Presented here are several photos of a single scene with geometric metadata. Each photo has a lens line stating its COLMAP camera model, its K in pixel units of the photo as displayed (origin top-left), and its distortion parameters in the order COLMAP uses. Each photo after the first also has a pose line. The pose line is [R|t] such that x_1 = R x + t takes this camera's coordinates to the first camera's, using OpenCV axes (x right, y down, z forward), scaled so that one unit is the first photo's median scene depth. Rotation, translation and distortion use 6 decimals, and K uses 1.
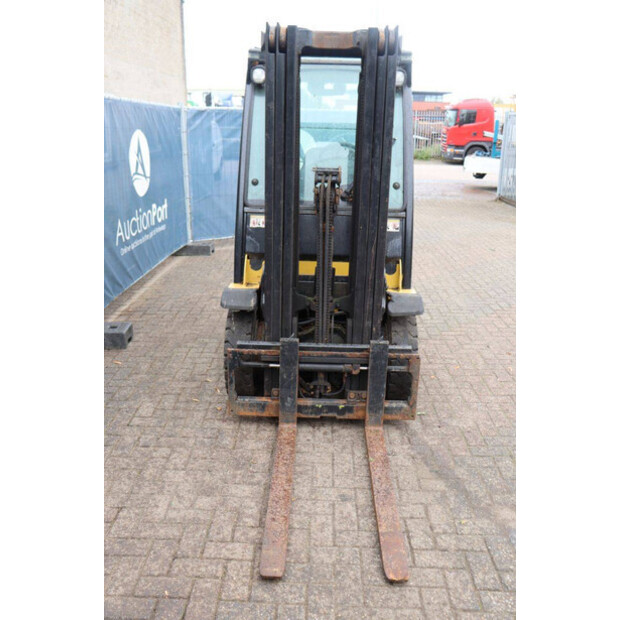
lens RADIAL K [[564.3, 0, 305.8], [0, 564.3, 304.8], [0, 0, 1]] dist [-0.111968, 0.083983]
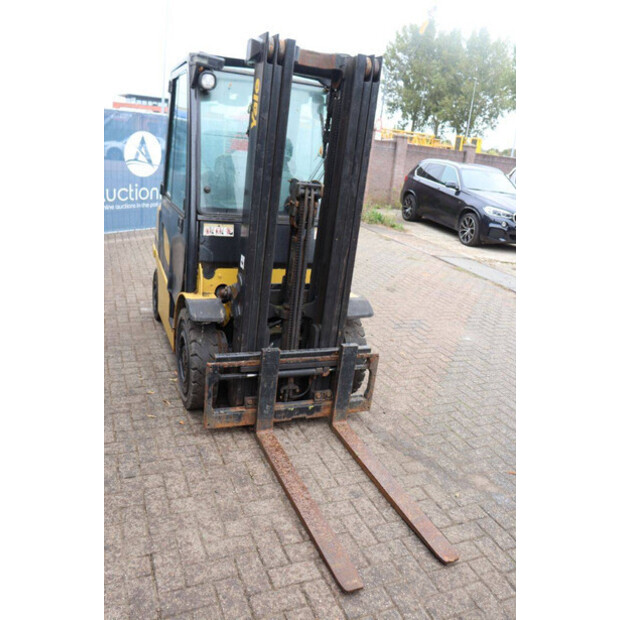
lens RADIAL K [[494.4, 0, 303.4], [0, 494.4, 306.4], [0, 0, 1]] dist [-0.145568, 0.092977]
pose [[0.915251, -0.046345, 0.400210, -0.322810], [0.032308, 0.998605, 0.041753, -0.050050], [-0.401587, -0.025285, 0.915472, 0.162572]]
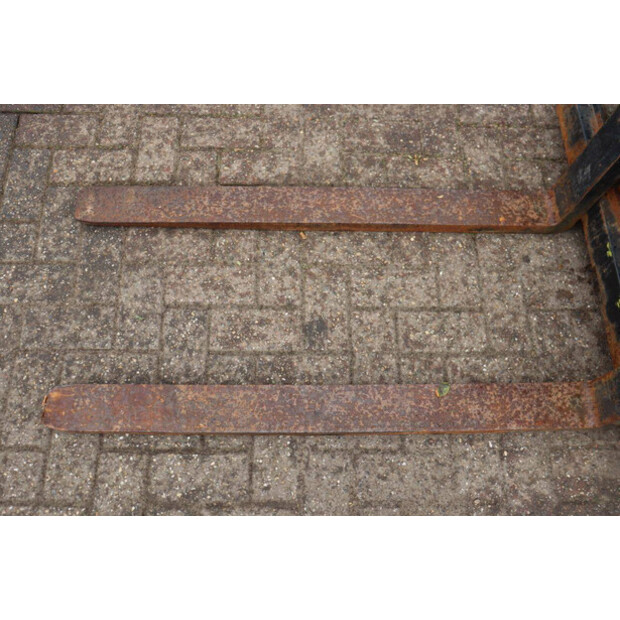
lens RADIAL K [[564.3, 0, 331.5], [0, 564.3, 304.3], [0, 0, 1]] dist [-0.111968, 0.083983]
pose [[0.048272, 0.919811, -0.389382, 0.200878], [-0.340518, 0.381638, 0.859302, -0.068022], [0.938998, 0.091111, 0.331634, 0.721004]]
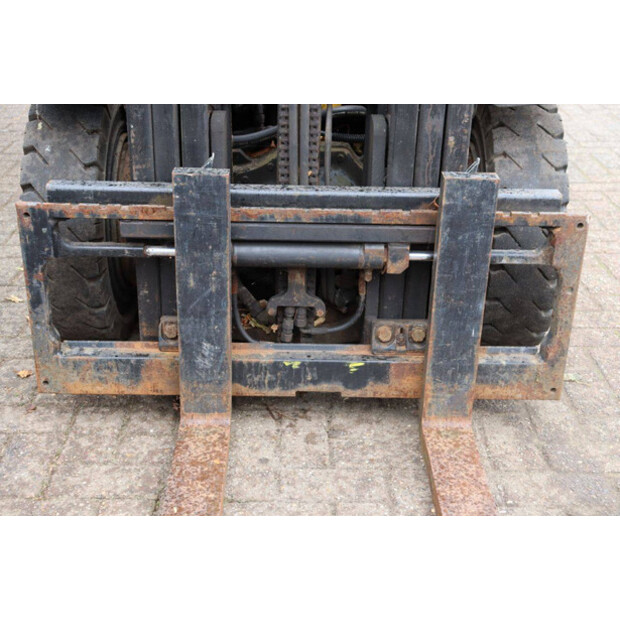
lens RADIAL K [[875.6, 0, 307.4], [0, 875.6, 307.0], [0, 0, 1]] dist [0.097833, 0.000000]
pose [[0.999416, -0.014076, 0.031146, 0.016428], [0.009486, 0.989693, 0.142890, 0.066465], [-0.032836, -0.142511, 0.989248, 0.466969]]
